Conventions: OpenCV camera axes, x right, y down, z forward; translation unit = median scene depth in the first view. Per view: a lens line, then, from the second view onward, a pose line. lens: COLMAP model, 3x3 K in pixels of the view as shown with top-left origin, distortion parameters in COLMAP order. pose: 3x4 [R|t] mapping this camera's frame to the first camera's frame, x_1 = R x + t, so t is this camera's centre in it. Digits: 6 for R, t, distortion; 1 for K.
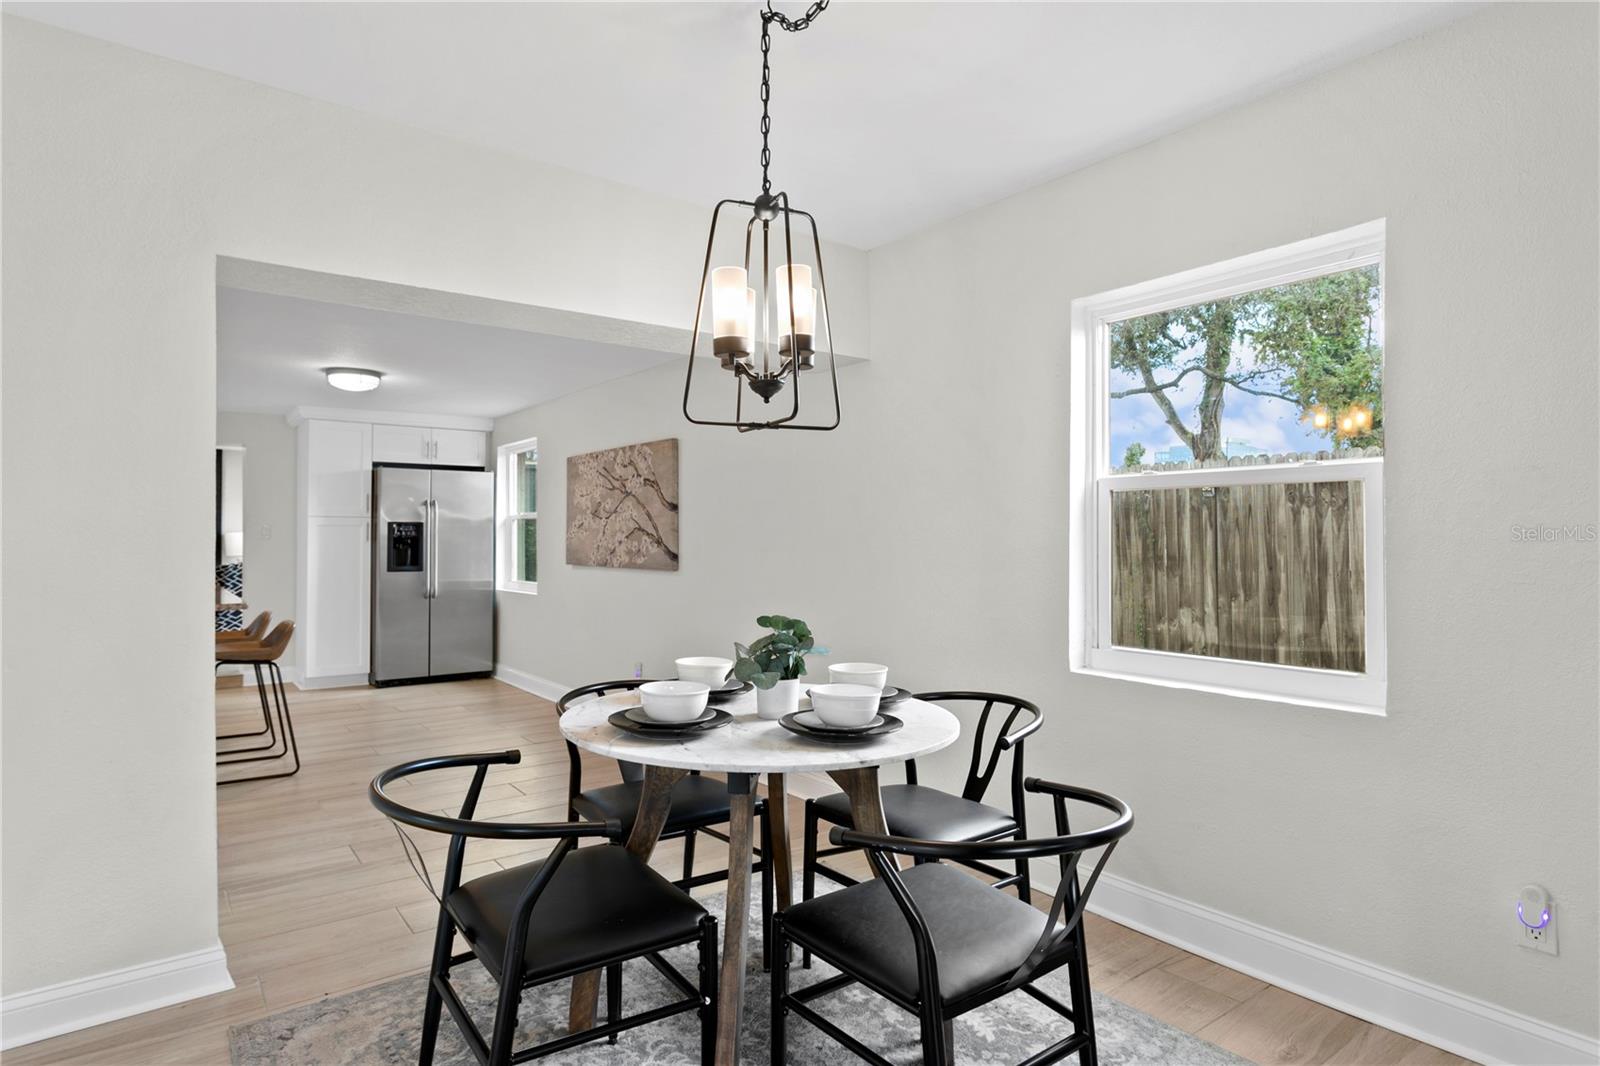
lens RADIAL K [[851.8, 0, 799.0], [0, 851.8, 507.4], [0, 0, 1]] dist [0.002480, -0.003657]
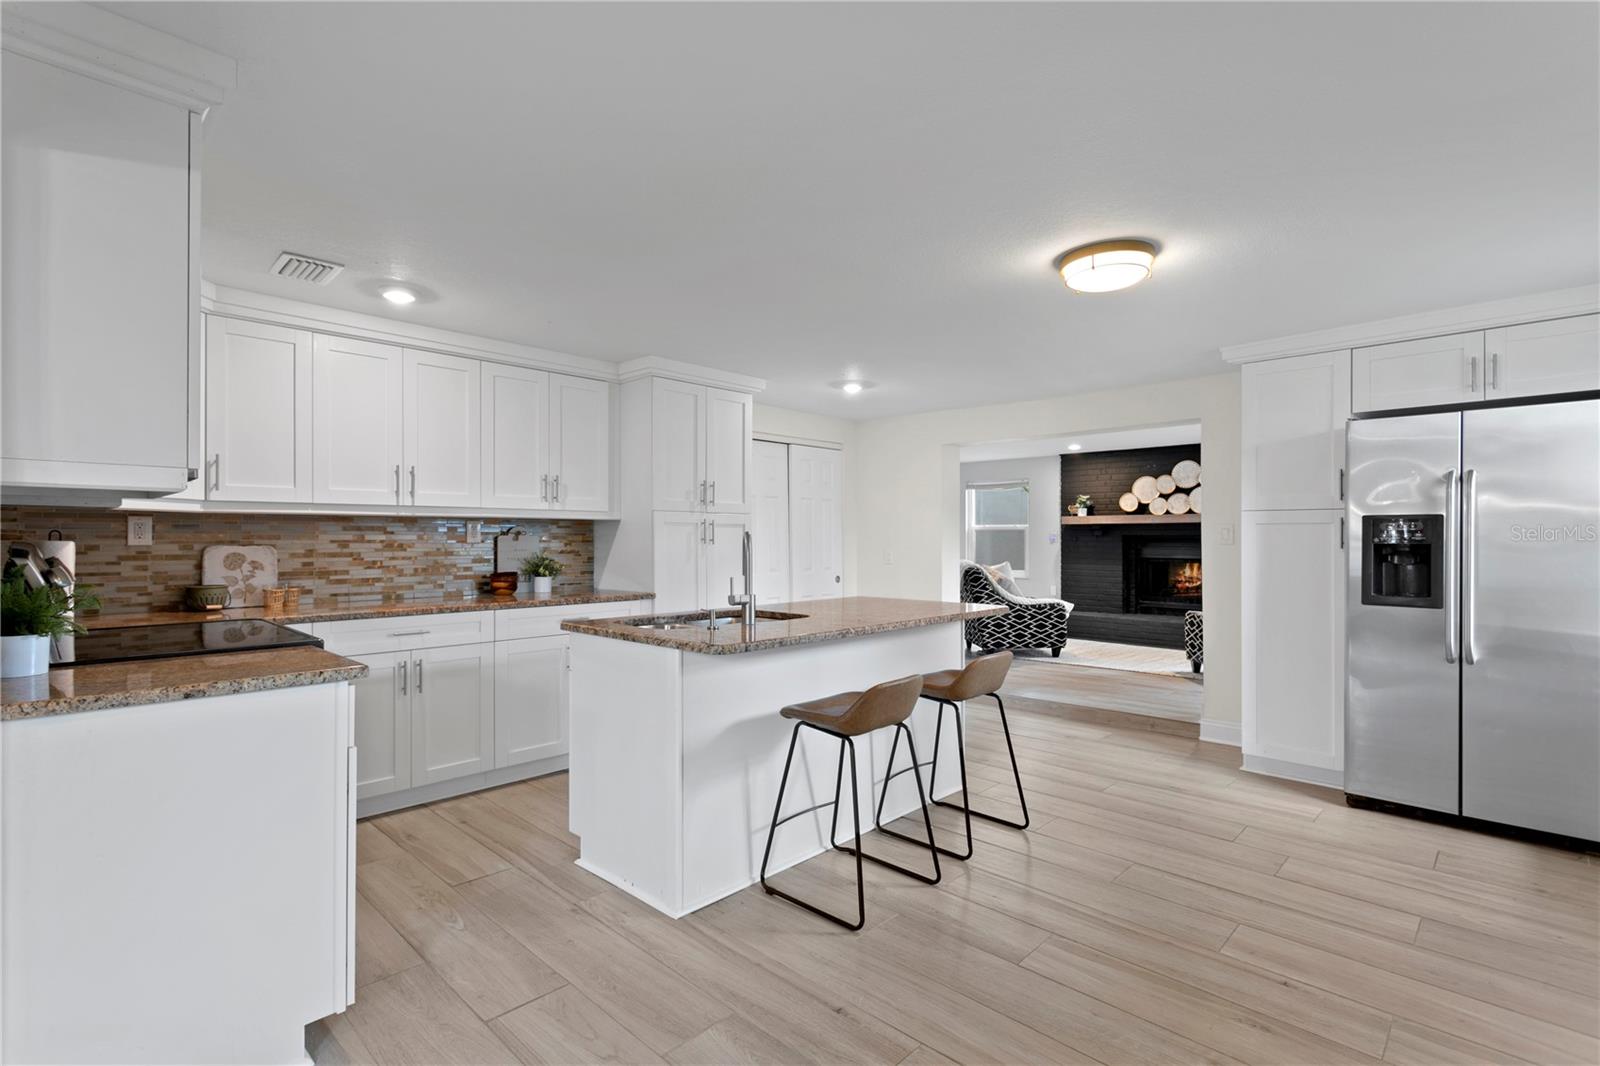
lens RADIAL K [[767.0, 0, 784.8], [0, 767.0, 537.9], [0, 0, 1]] dist [0.003883, -0.000119]
pose [[0.146470, 0.000265, -0.989215, -0.047783], [0.035273, 0.999363, 0.005491, 0.019692], [0.988586, -0.035697, 0.146367, 0.692848]]
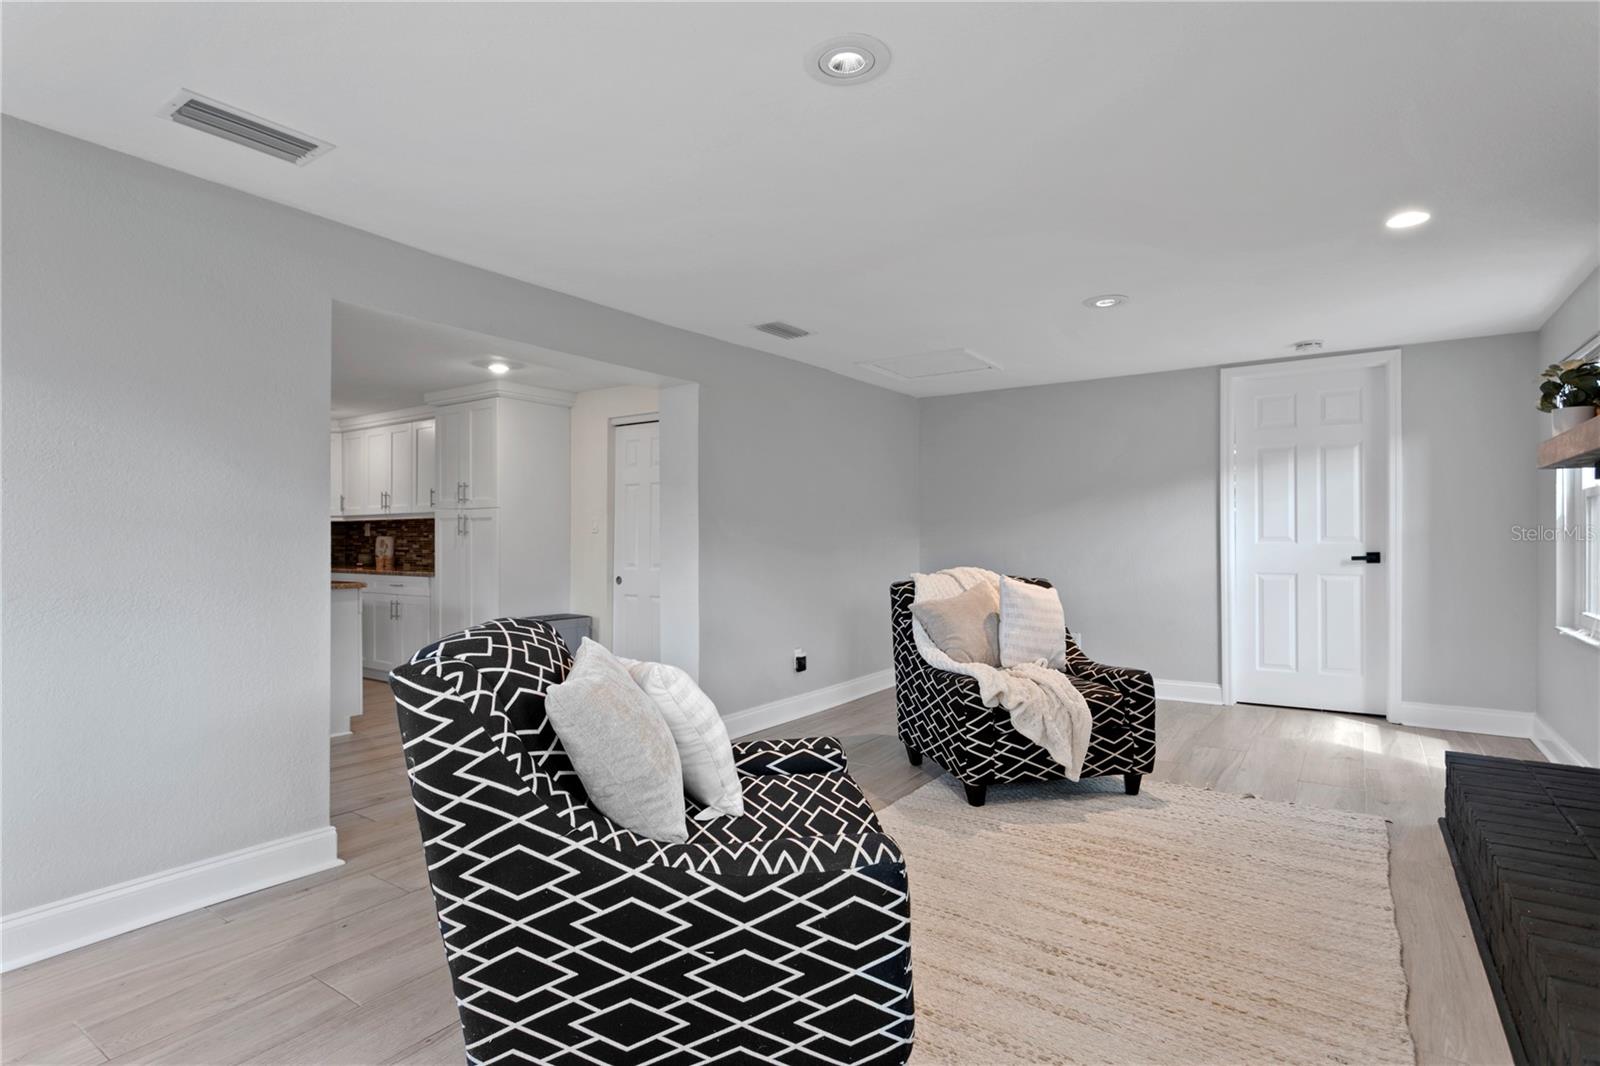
lens RADIAL K [[812.1, 0, 799.4], [0, 812.1, 532.7], [0, 0, 1]] dist [-0.015131, 0.002185]
pose [[-0.948668, 0.004007, -0.316248, -0.981586], [0.016781, 0.999149, -0.037680, 0.072194], [0.315828, -0.041053, -0.947928, 1.887727]]
